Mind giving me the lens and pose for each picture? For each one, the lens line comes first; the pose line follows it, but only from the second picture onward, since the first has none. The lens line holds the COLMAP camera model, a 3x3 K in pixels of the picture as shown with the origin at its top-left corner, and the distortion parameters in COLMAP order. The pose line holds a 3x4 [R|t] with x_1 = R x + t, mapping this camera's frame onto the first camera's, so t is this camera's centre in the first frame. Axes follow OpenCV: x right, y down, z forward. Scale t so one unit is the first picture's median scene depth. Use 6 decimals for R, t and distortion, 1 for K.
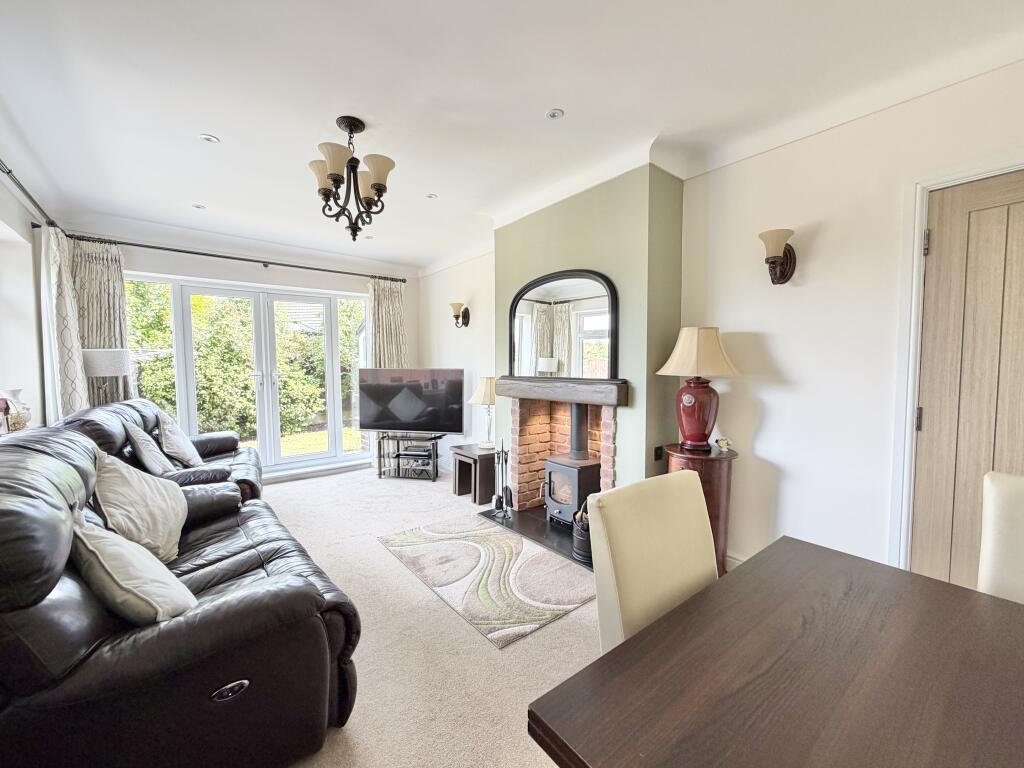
lens RADIAL K [[412.7, 0, 507.1], [0, 412.7, 382.6], [0, 0, 1]] dist [0.000036, 0.000018]
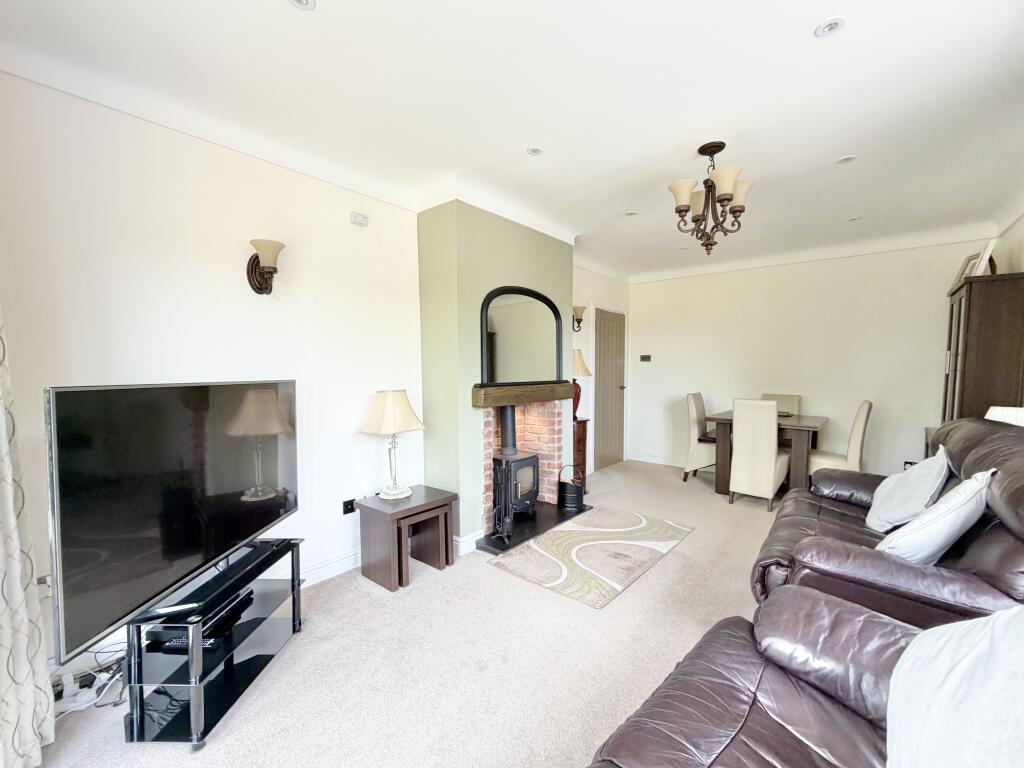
lens RADIAL K [[412.7, 0, 507.1], [0, 412.7, 382.6], [0, 0, 1]] dist [0.000036, 0.000018]
pose [[-0.153107, -0.031115, 0.987720, -0.918404], [0.058157, 0.997488, 0.040437, -0.054474], [-0.986497, 0.063634, -0.150913, 1.148567]]
